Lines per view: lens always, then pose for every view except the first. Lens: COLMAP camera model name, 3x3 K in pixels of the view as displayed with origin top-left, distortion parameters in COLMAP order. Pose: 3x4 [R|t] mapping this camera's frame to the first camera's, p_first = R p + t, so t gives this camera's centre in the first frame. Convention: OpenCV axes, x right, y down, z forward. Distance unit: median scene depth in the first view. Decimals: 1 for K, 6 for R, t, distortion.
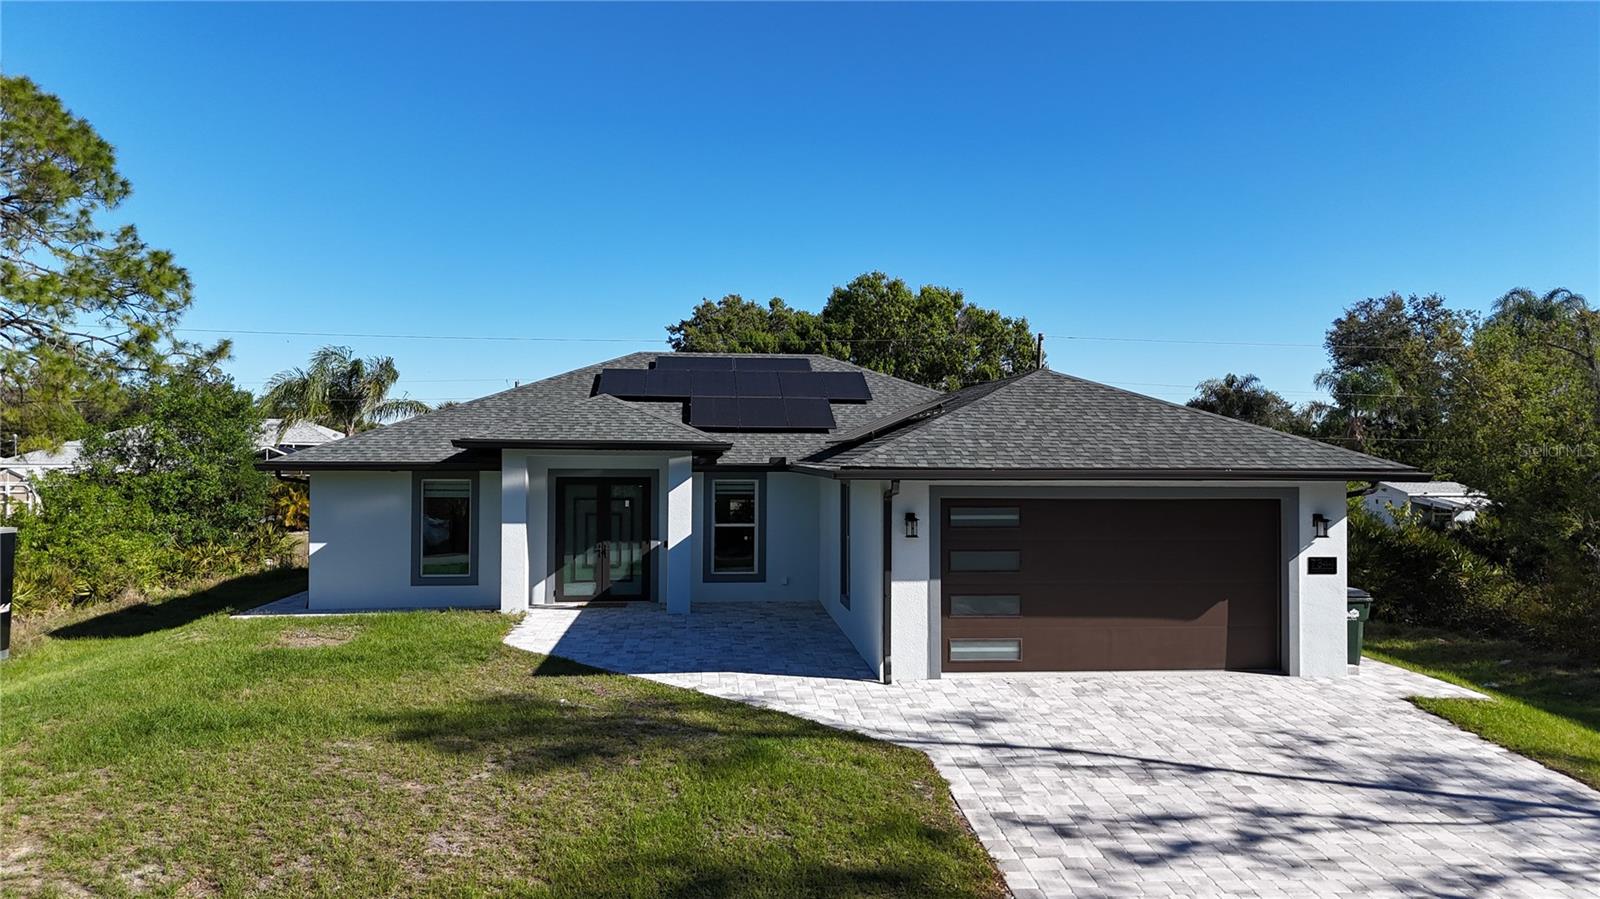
lens RADIAL K [[1176.5, 0, 799.4], [0, 1176.5, 442.6], [0, 0, 1]] dist [0.084437, -0.086493]
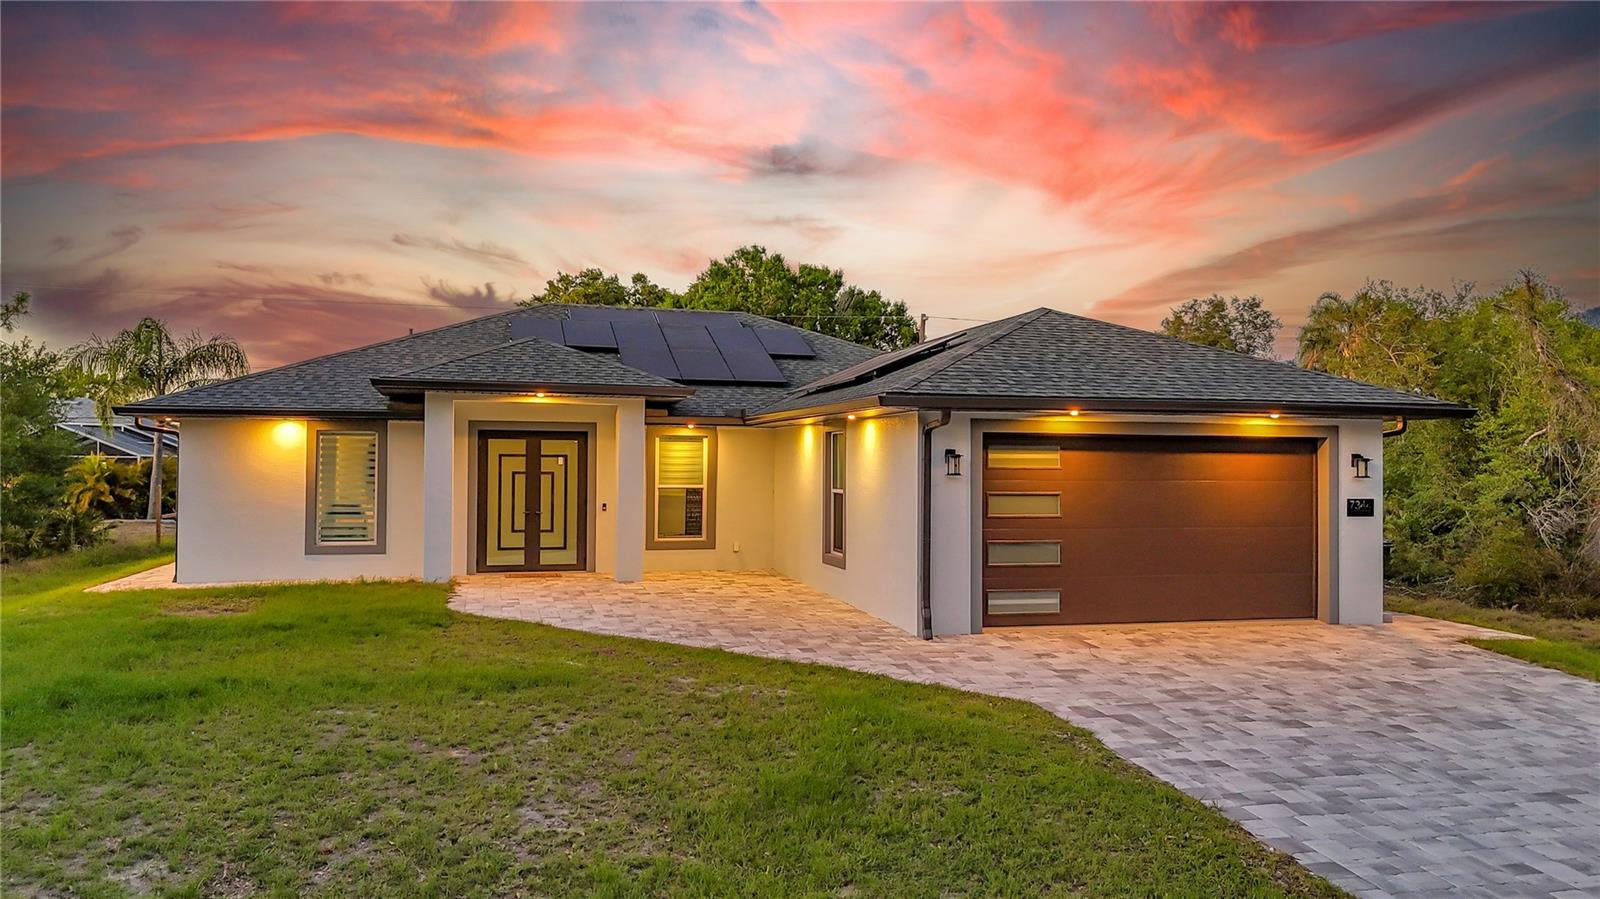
lens RADIAL K [[1192.6, 0, 800.0], [0, 1192.6, 449.5], [0, 0, 1]] dist [0.030977, -0.005336]
pose [[0.987255, 0.004652, 0.159079, -0.121575], [-0.004910, 0.999987, 0.001231, 0.044773], [-0.159071, -0.001997, 0.987265, 0.096769]]
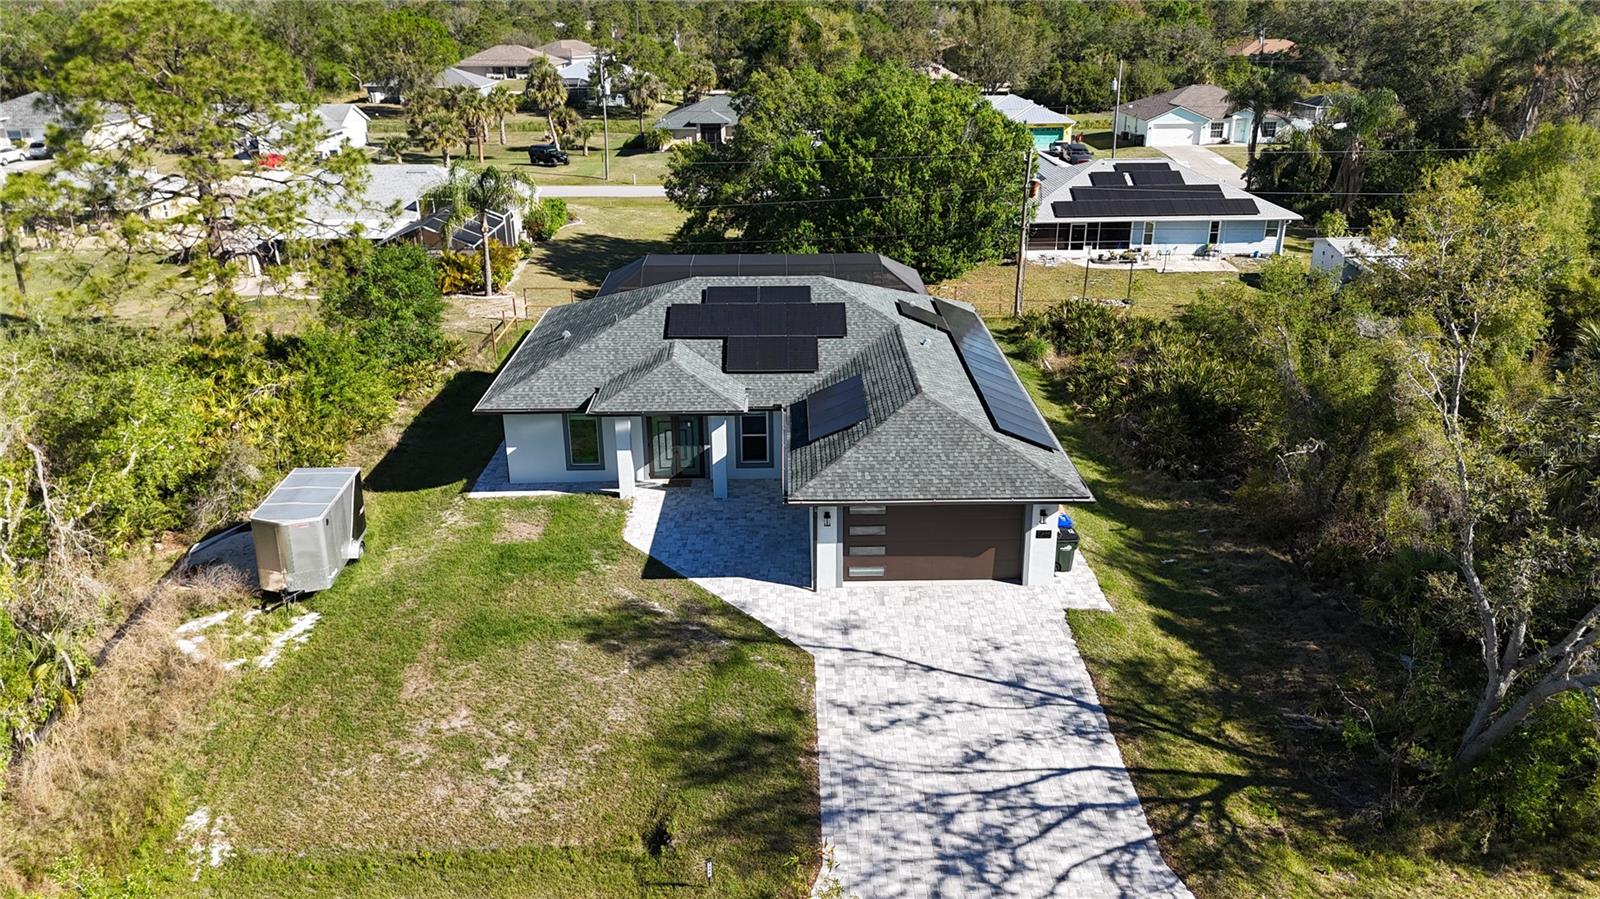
lens RADIAL K [[1176.5, 0, 799.4], [0, 1176.5, 442.6], [0, 0, 1]] dist [0.084437, -0.086493]
pose [[0.996993, 0.016705, -0.075671, 0.146056], [0.011813, 0.932315, 0.361455, -0.565831], [0.076588, -0.361262, 0.929314, -0.580287]]
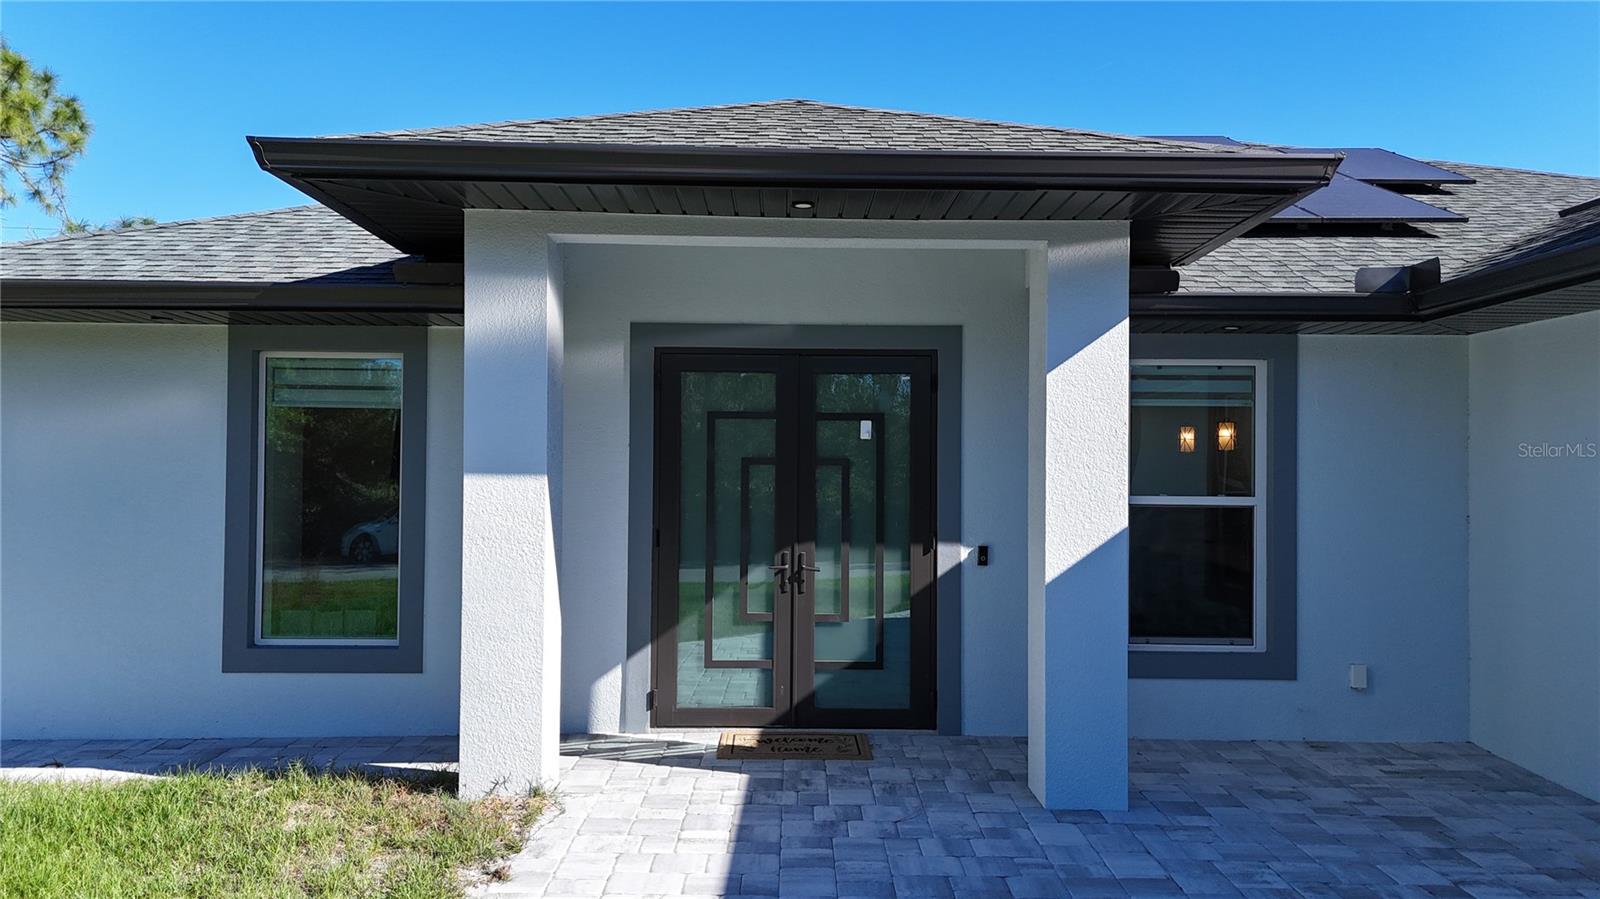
lens RADIAL K [[1176.5, 0, 799.4], [0, 1176.5, 442.6], [0, 0, 1]] dist [0.084437, -0.086493]
pose [[0.996410, 0.005875, -0.084451, -0.149706], [-0.006291, 0.999969, -0.004655, 0.062114], [0.084421, 0.005170, 0.996417, 0.732368]]
